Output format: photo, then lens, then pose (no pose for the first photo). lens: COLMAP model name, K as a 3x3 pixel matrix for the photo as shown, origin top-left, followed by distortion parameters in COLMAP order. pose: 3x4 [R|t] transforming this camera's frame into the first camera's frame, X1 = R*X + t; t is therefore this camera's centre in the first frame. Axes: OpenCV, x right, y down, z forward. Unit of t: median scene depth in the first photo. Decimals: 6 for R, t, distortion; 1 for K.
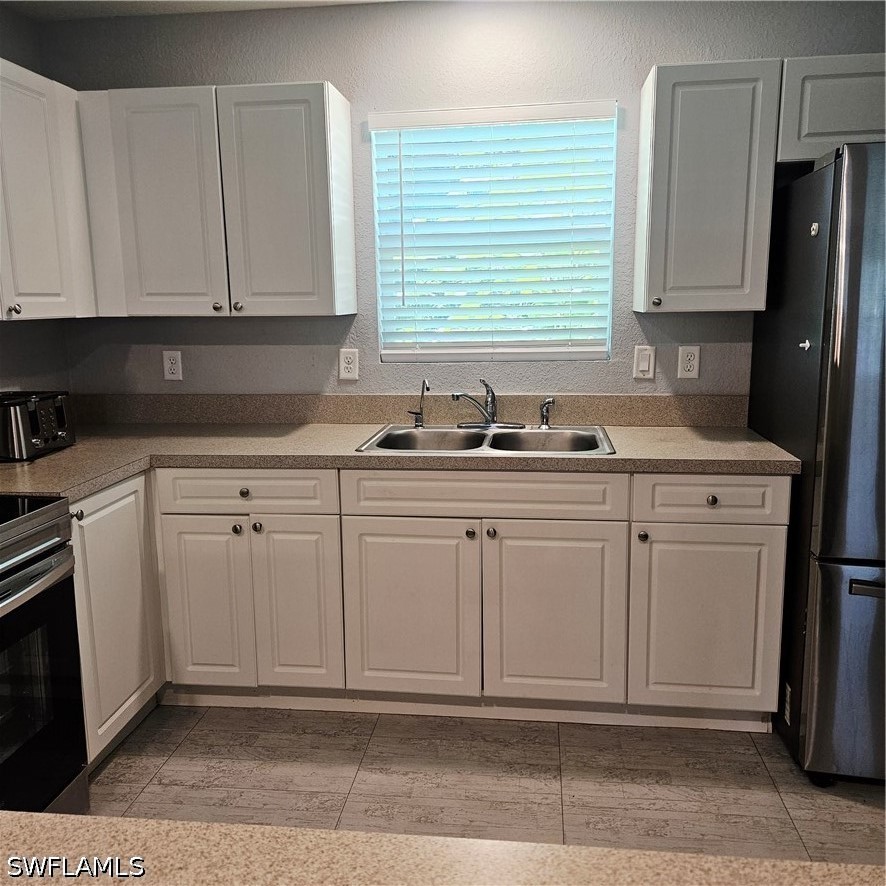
lens RADIAL K [[788.5, 0, 443.1], [0, 788.5, 441.4], [0, 0, 1]] dist [0.079546, -0.072933]
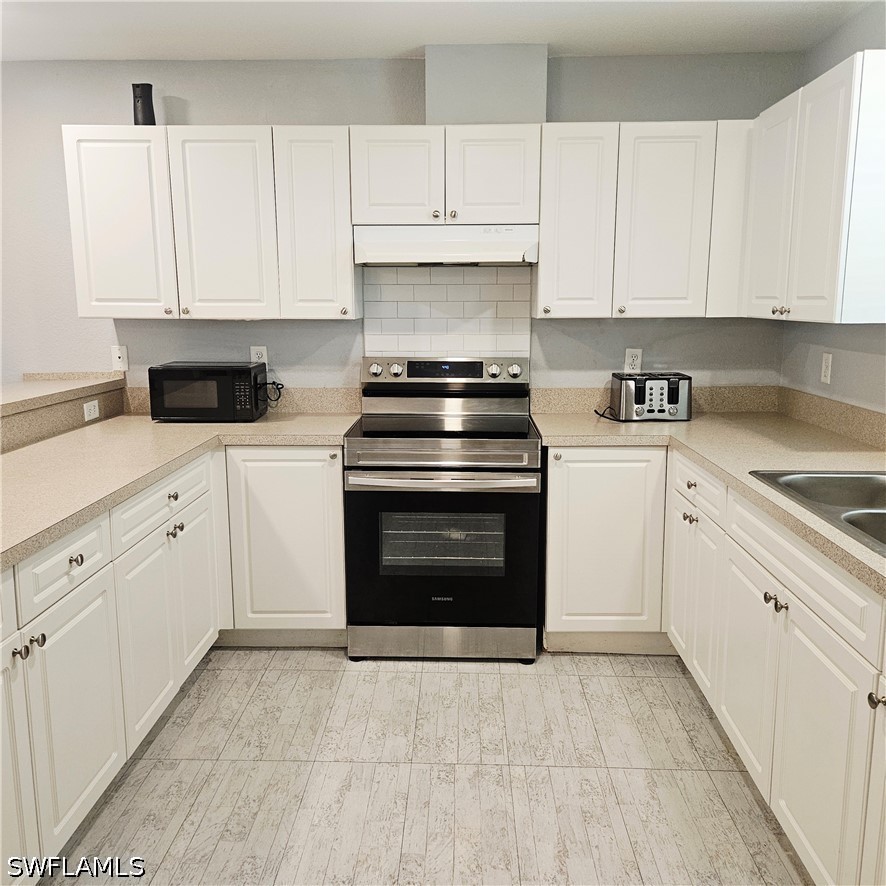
lens RADIAL K [[788.5, 0, 443.7], [0, 788.5, 441.0], [0, 0, 1]] dist [0.079546, -0.072933]
pose [[0.099024, 0.194601, -0.975871, 0.747450], [-0.181551, 0.967764, 0.174562, -0.118675], [0.978383, 0.159885, 0.131162, 0.523974]]
